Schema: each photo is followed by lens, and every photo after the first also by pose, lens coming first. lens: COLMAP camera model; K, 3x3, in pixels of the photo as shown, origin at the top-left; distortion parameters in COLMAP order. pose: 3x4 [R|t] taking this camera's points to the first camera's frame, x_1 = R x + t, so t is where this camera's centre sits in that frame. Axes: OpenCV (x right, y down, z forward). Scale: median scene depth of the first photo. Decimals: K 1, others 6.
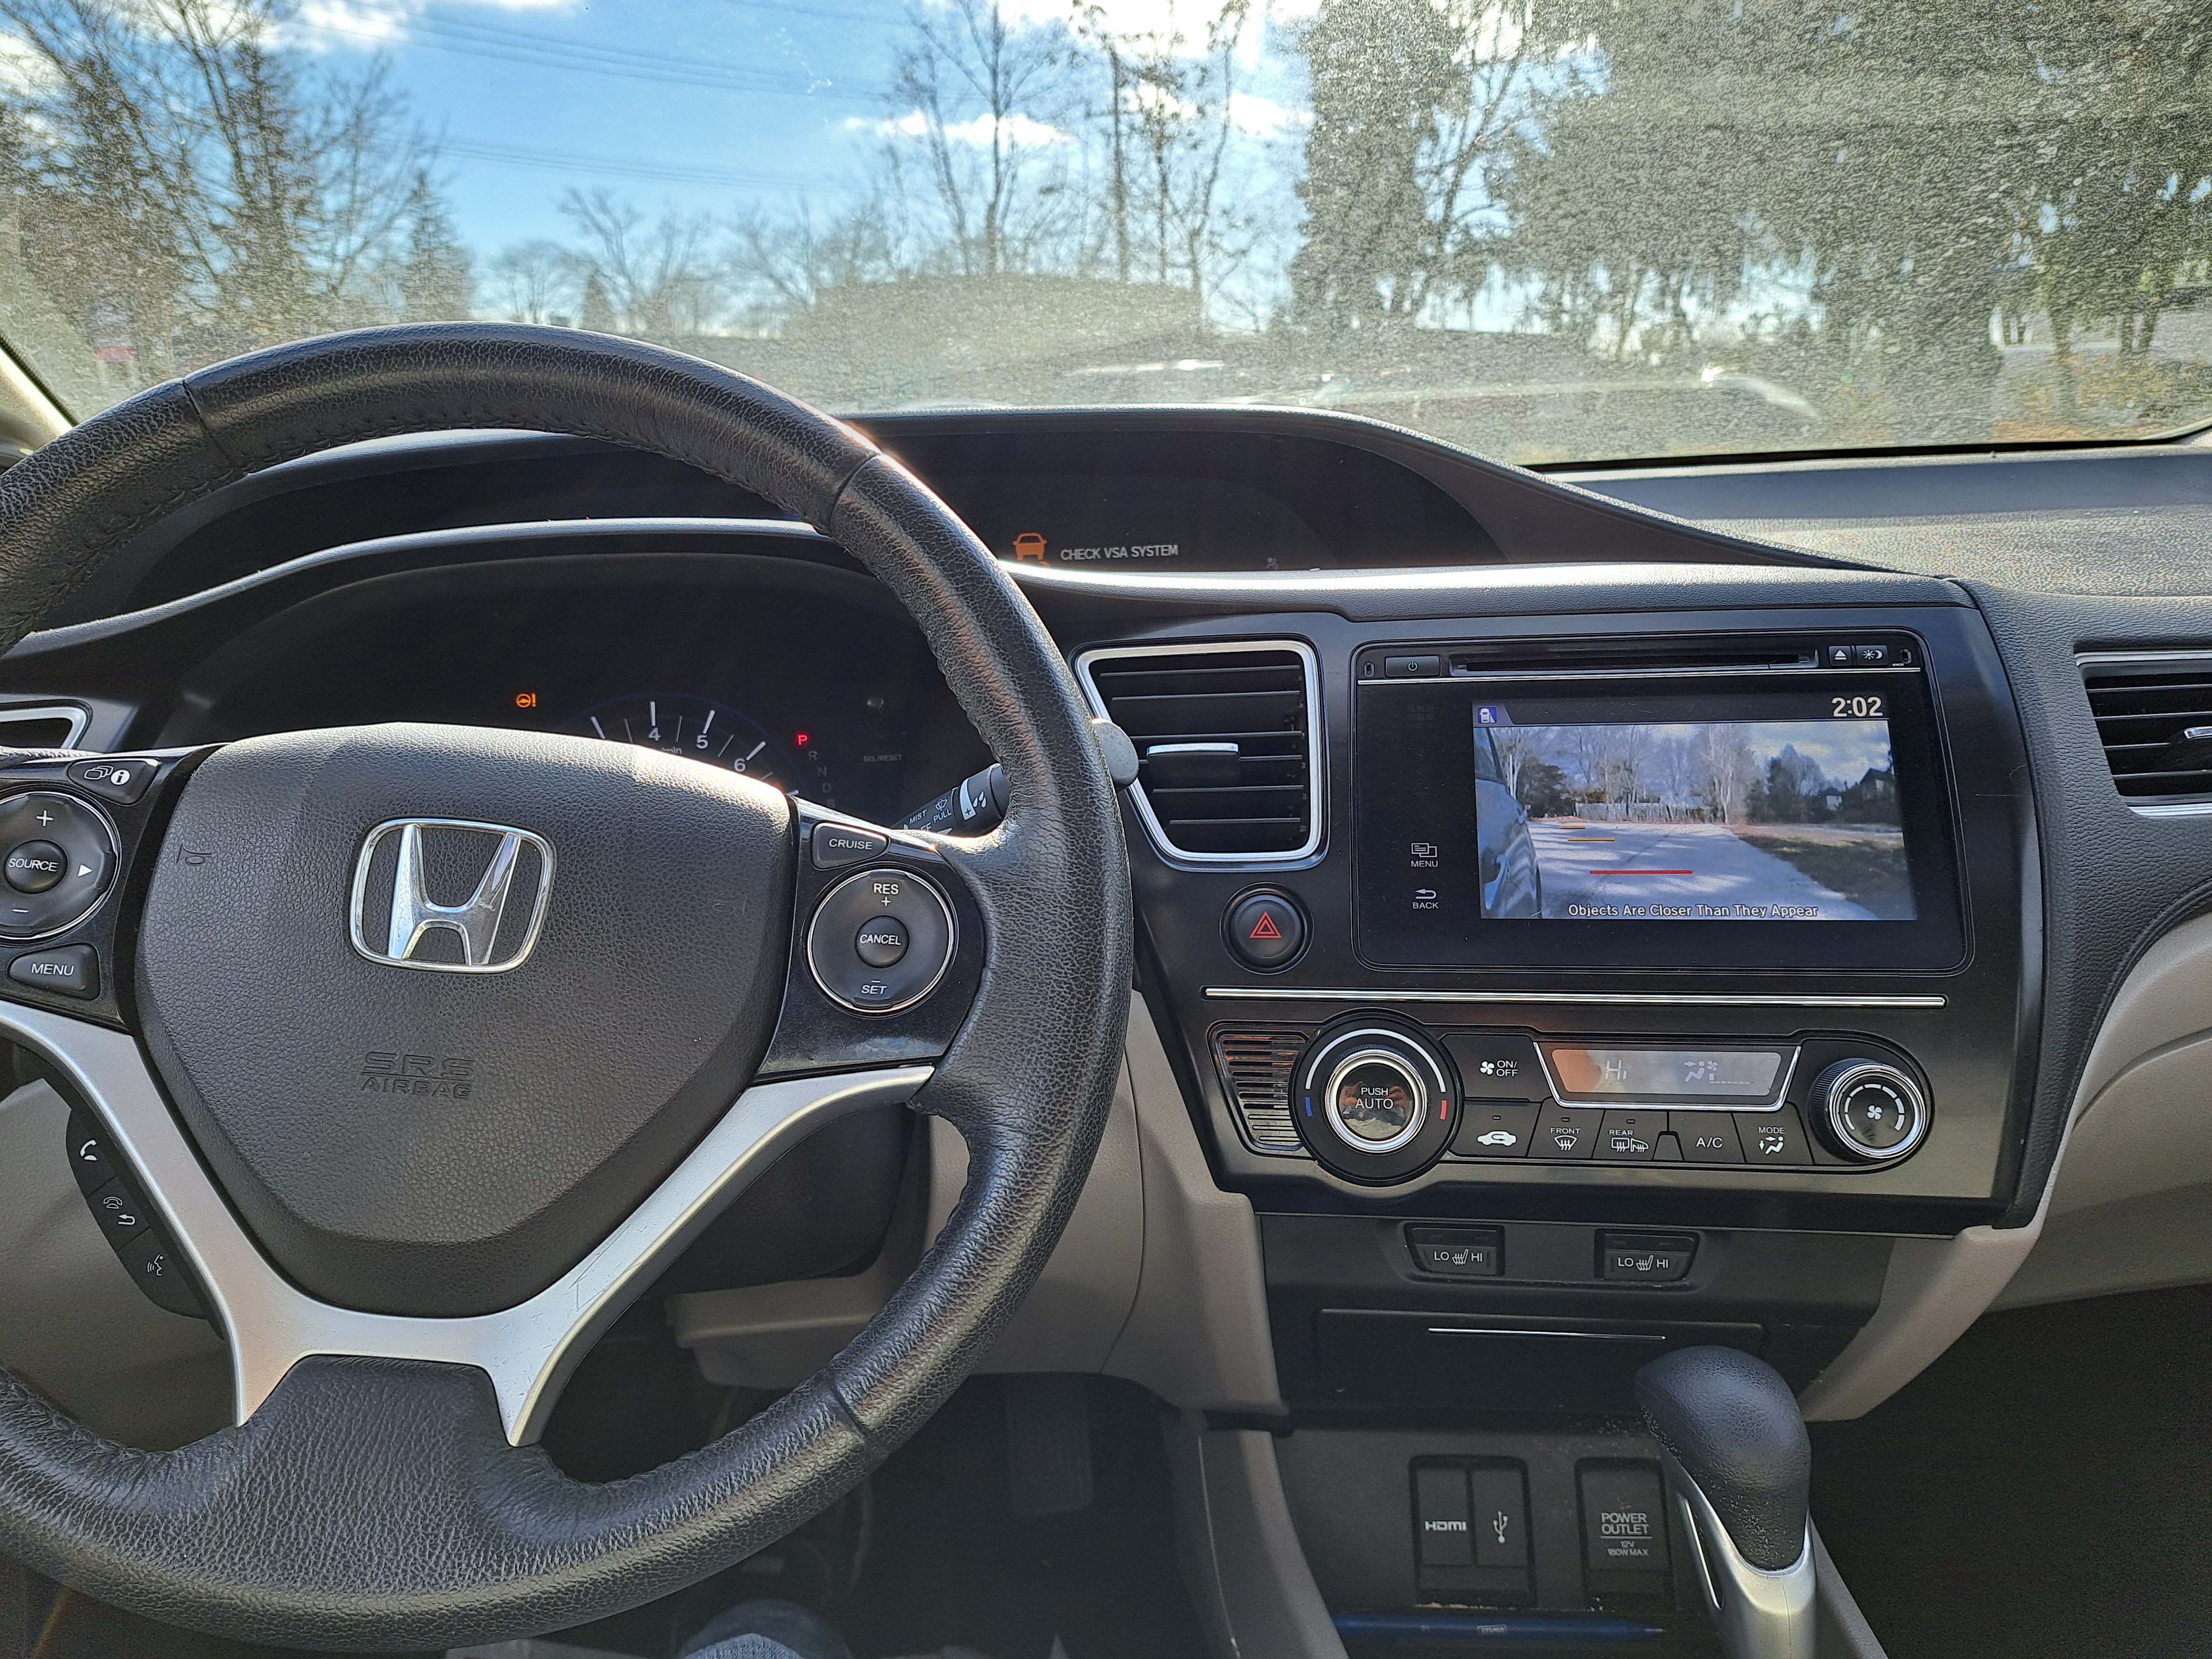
lens RADIAL K [[1578.1, 0, 1038.0], [0, 1578.1, 845.0], [0, 0, 1]] dist [0.066601, -0.046483]
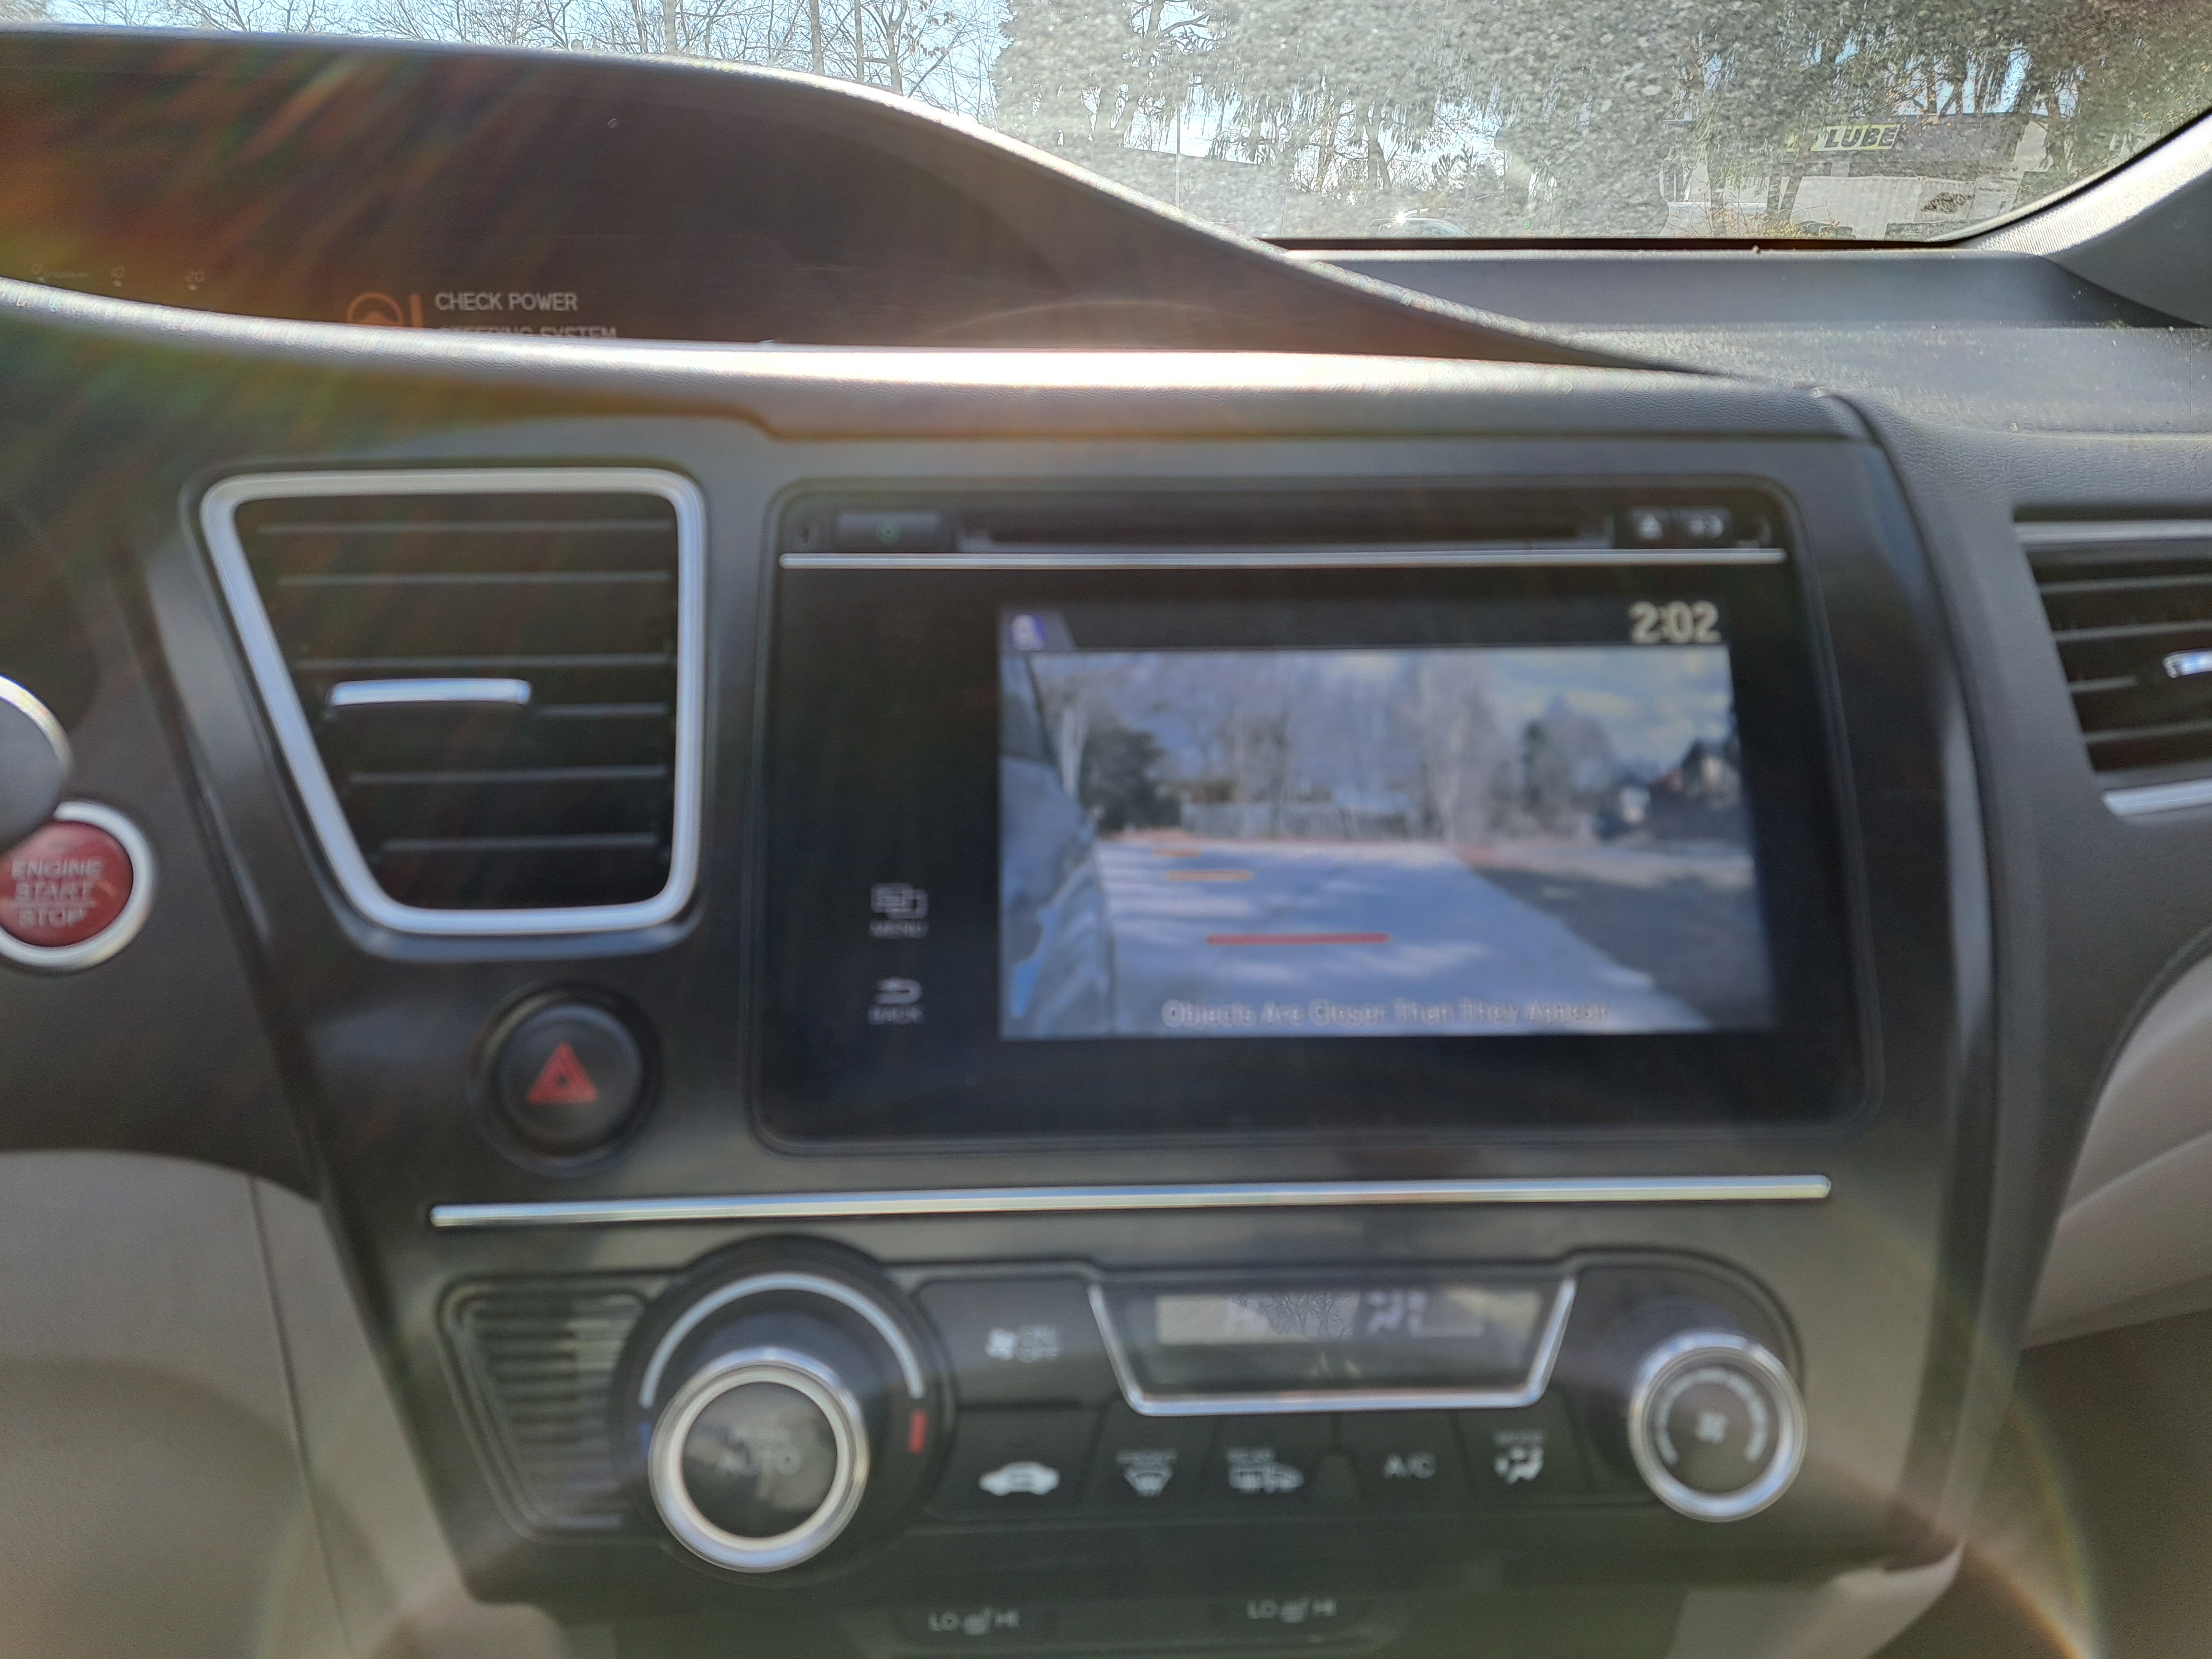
lens RADIAL K [[1578.1, 0, 1034.4], [0, 1578.1, 837.3], [0, 0, 1]] dist [0.066601, -0.046483]
pose [[0.984155, -0.017645, 0.176430, 0.197194], [-0.000015, 0.995028, 0.099595, -0.067612], [-0.177310, -0.098019, 0.979262, 0.495056]]
